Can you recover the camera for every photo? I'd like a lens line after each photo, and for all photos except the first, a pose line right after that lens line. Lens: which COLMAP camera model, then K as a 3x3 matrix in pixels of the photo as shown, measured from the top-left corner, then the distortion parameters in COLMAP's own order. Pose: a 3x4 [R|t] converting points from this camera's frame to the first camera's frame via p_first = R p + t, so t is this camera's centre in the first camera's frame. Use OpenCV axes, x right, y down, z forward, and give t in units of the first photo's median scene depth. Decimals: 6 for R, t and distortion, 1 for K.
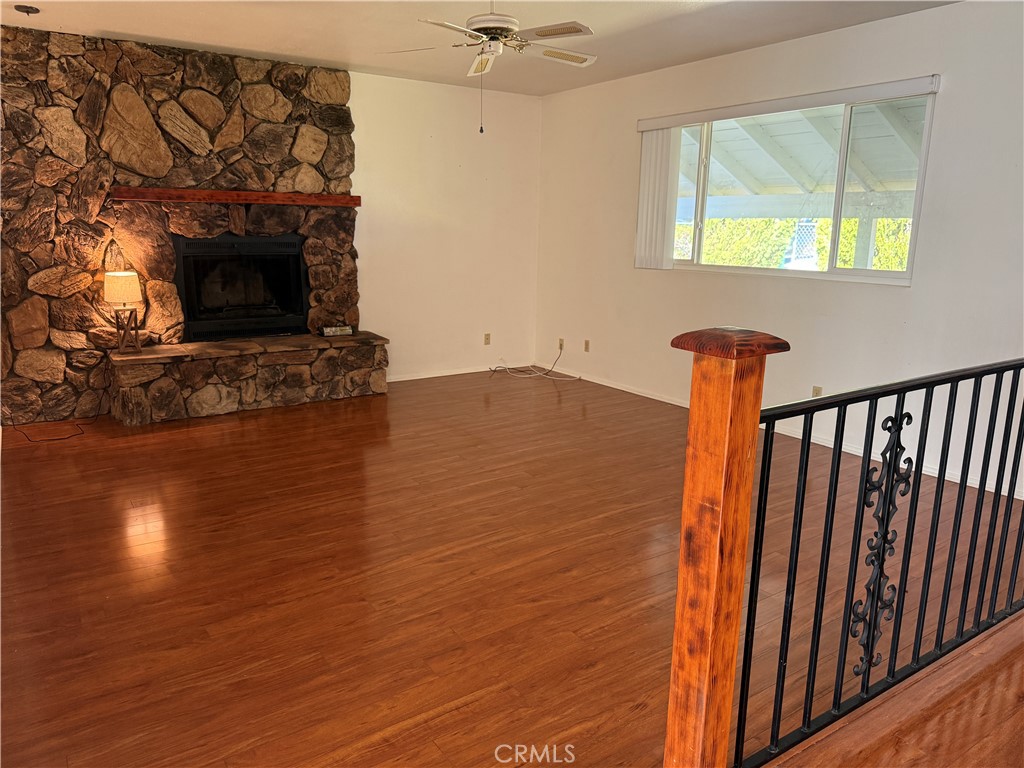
lens RADIAL K [[724.5, 0, 506.6], [0, 724.5, 382.9], [0, 0, 1]] dist [-0.002344, -0.013015]
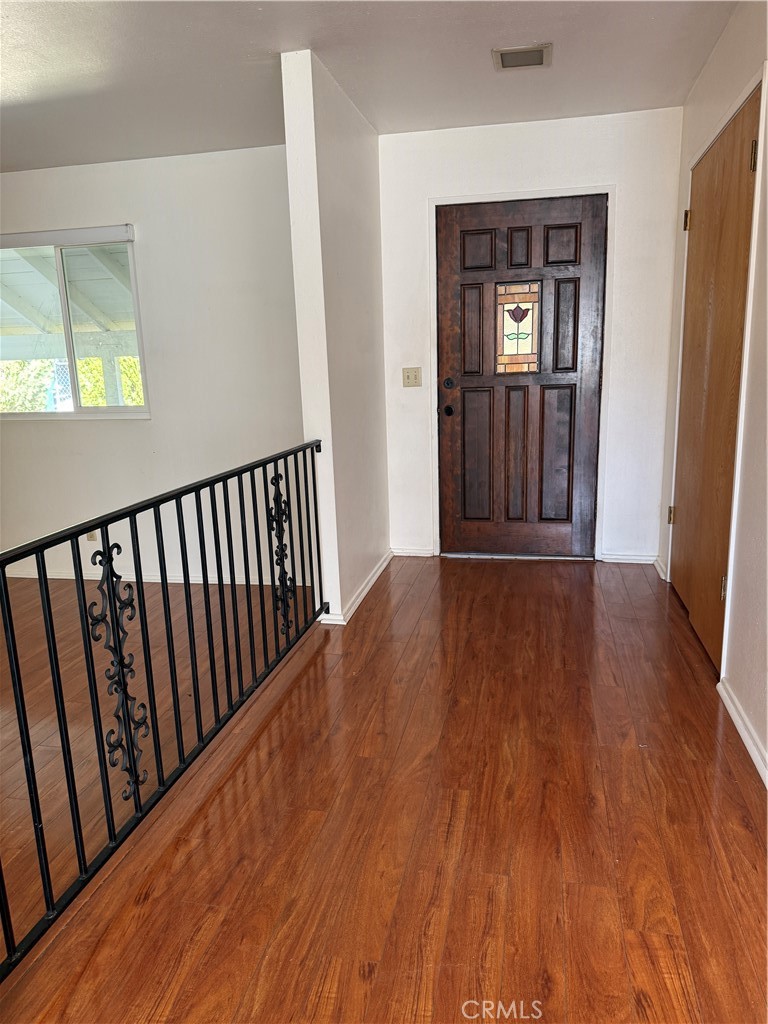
lens RADIAL K [[724.5, 0, 380.2], [0, 724.5, 513.4], [0, 0, 1]] dist [-0.002344, -0.013015]
pose [[0.711521, -0.180116, 0.679188, 0.110213], [0.187368, 0.980225, 0.063661, 0.003000], [-0.677223, 0.081962, 0.731198, -0.040668]]
